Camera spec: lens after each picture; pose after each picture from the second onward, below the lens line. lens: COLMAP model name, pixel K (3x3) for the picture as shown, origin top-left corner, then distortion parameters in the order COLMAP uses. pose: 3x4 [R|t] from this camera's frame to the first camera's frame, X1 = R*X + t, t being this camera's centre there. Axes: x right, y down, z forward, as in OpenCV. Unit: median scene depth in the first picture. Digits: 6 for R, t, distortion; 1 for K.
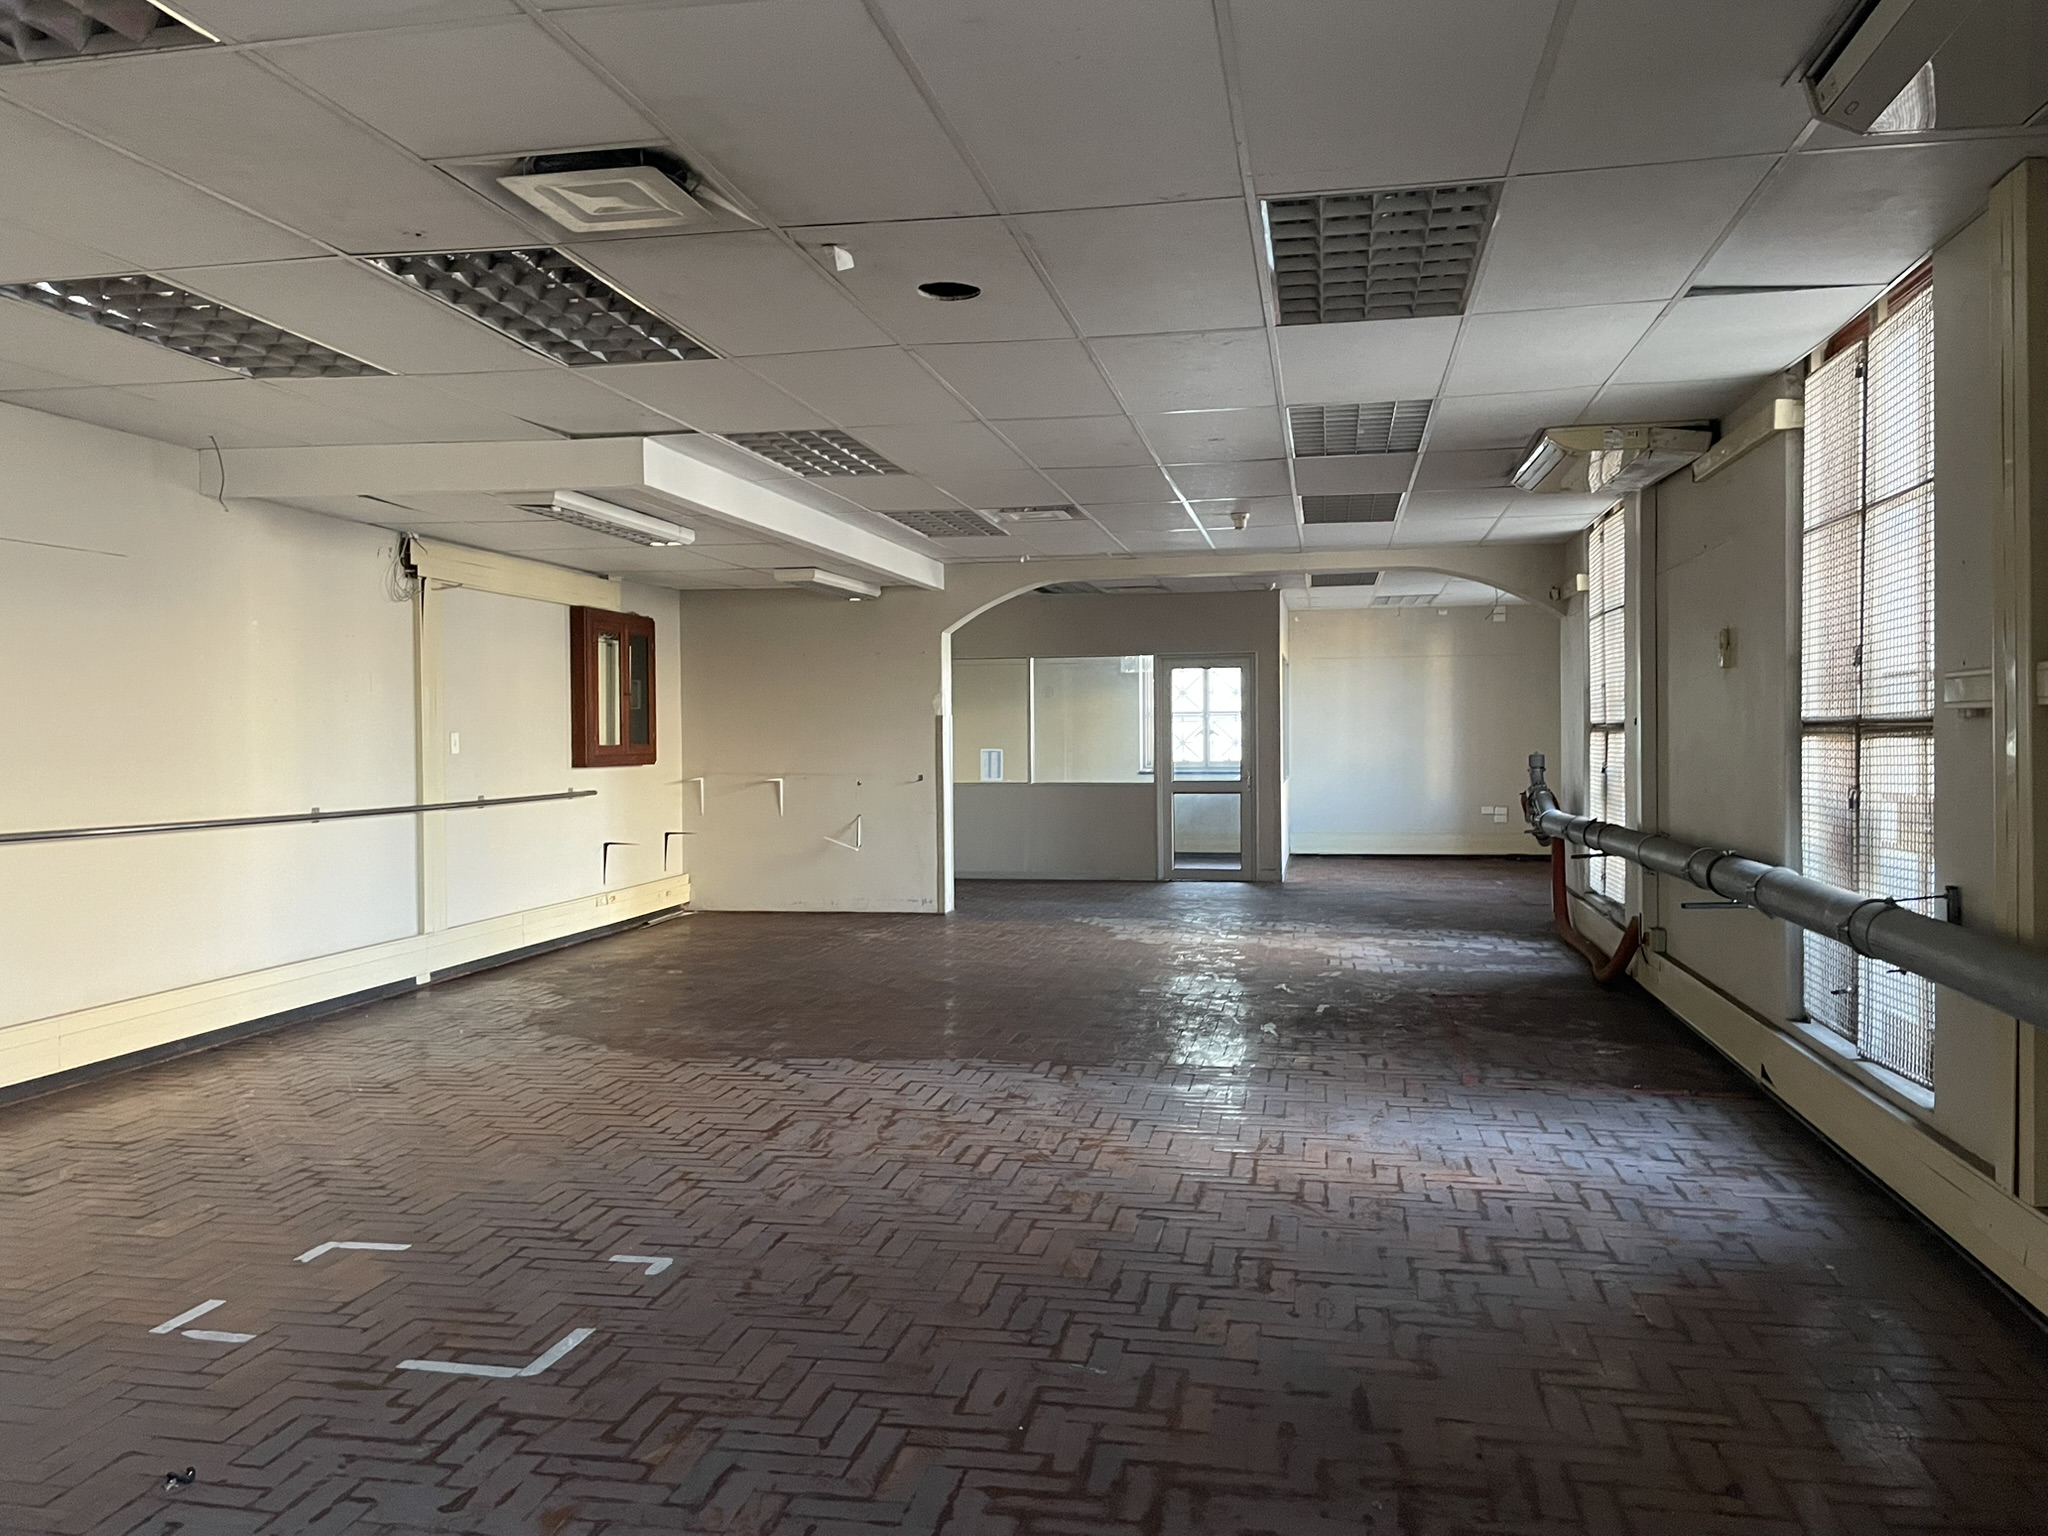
lens RADIAL K [[1544.3, 0, 1023.4], [0, 1544.3, 766.1], [0, 0, 1]] dist [0.058556, -0.009246]
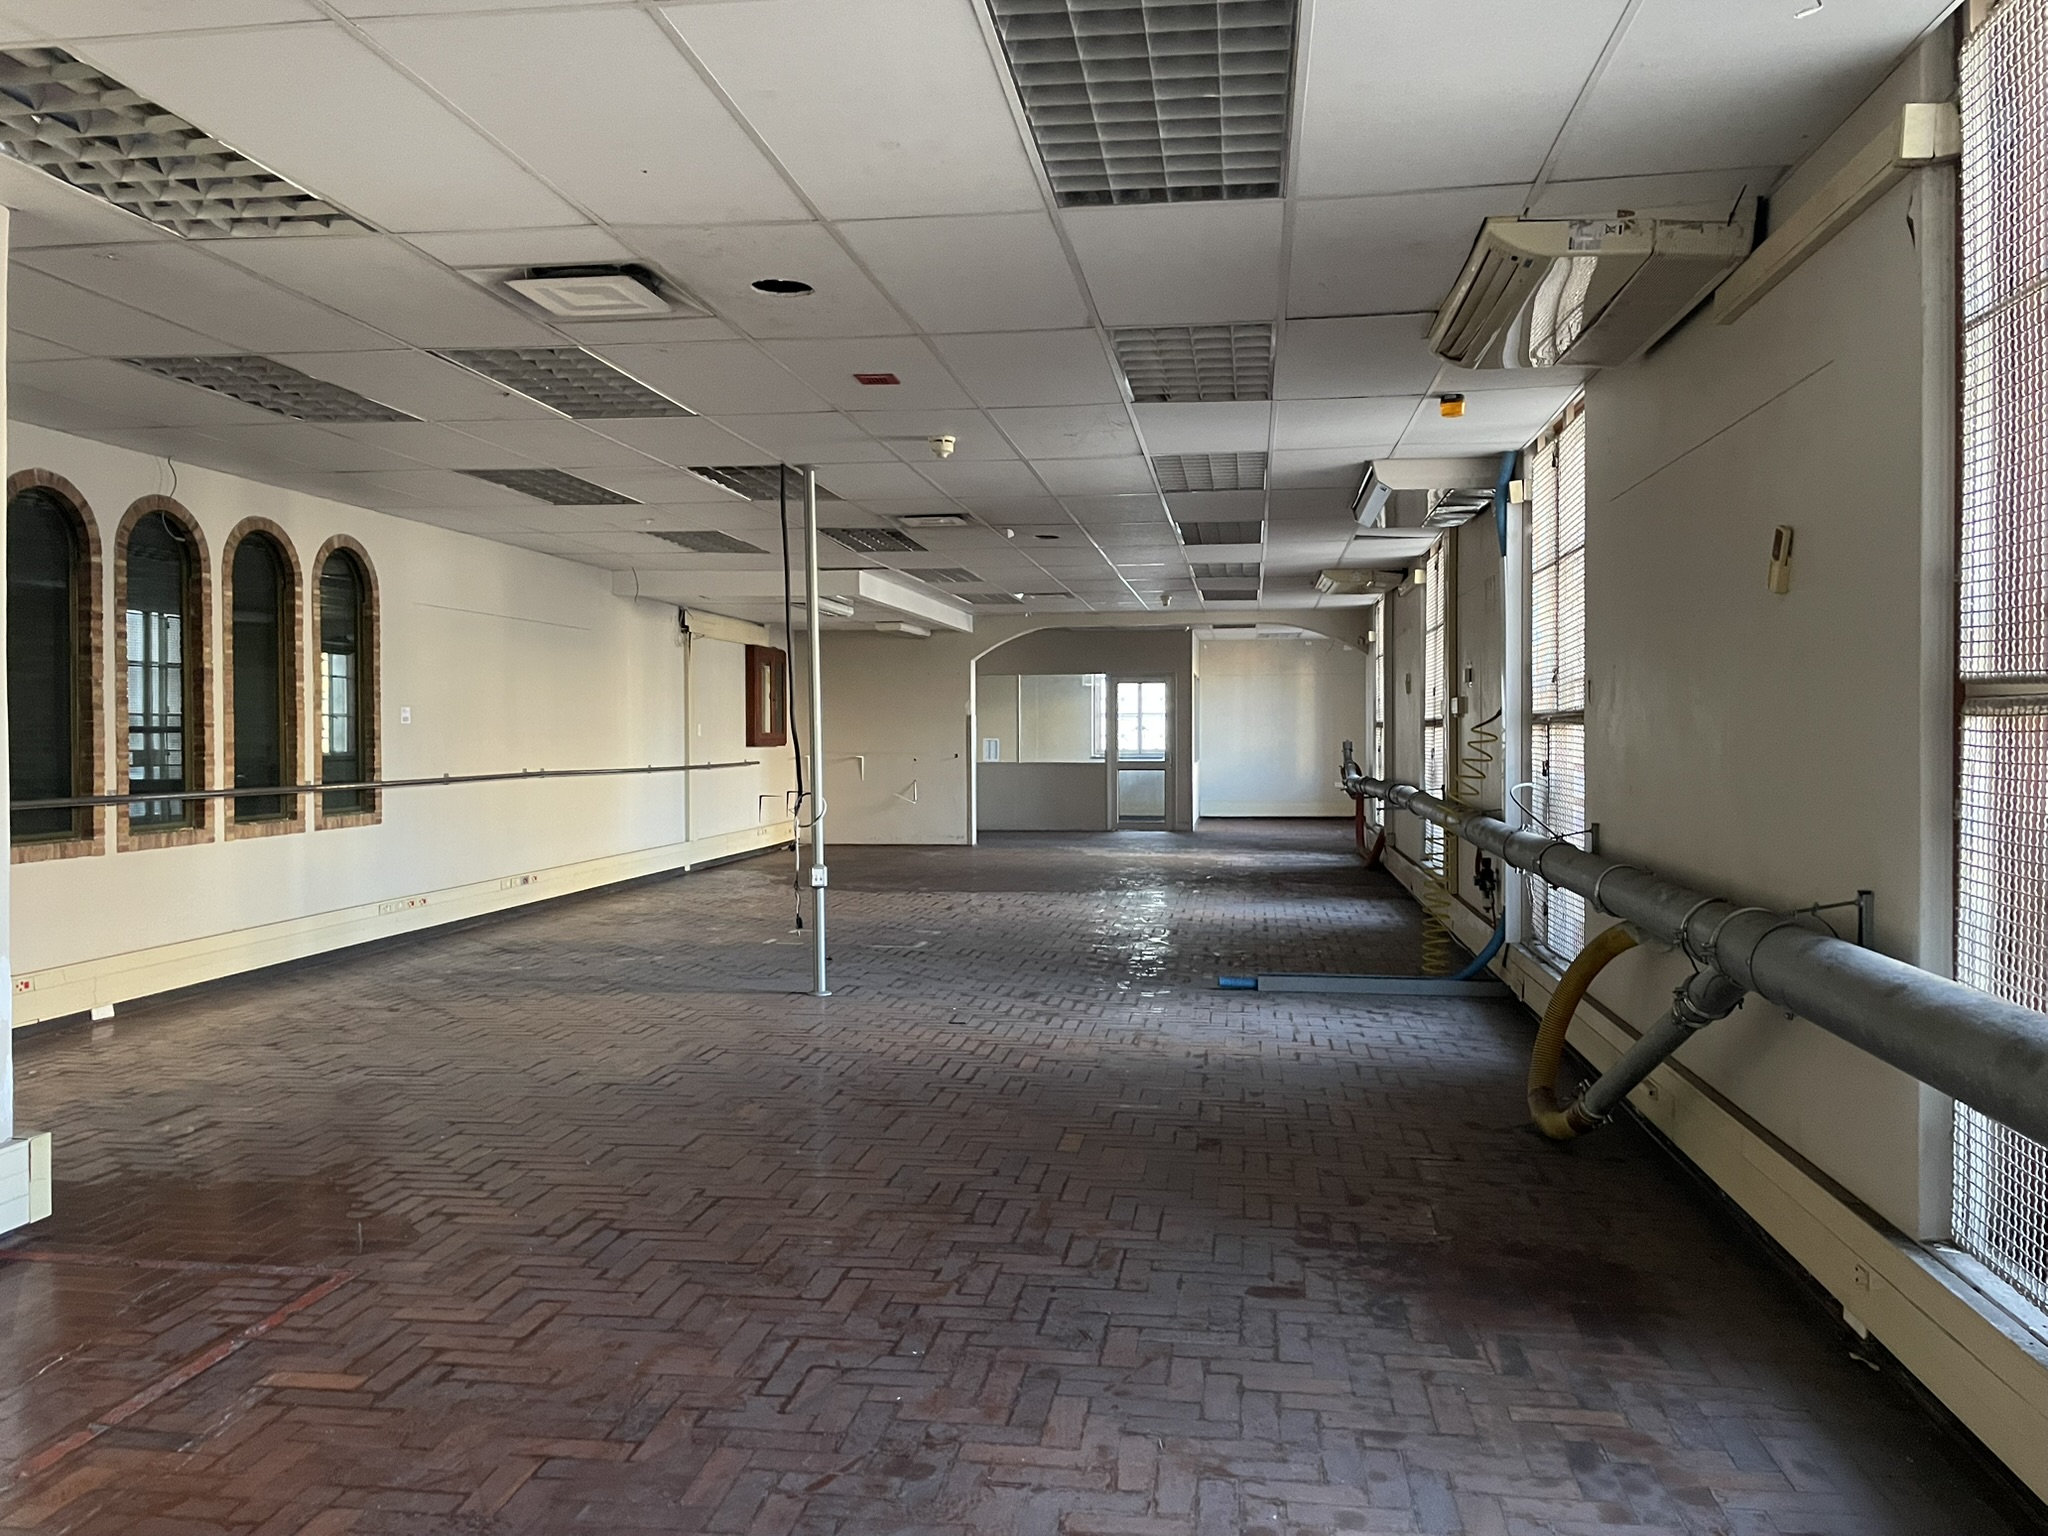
lens RADIAL K [[1544.3, 0, 1029.2], [0, 1544.3, 760.9], [0, 0, 1]] dist [0.058556, -0.009246]
pose [[0.998600, 0.004572, 0.052707, -0.075199], [-0.004396, 0.999984, -0.003459, 0.017504], [-0.052722, 0.003222, 0.998604, -0.524781]]
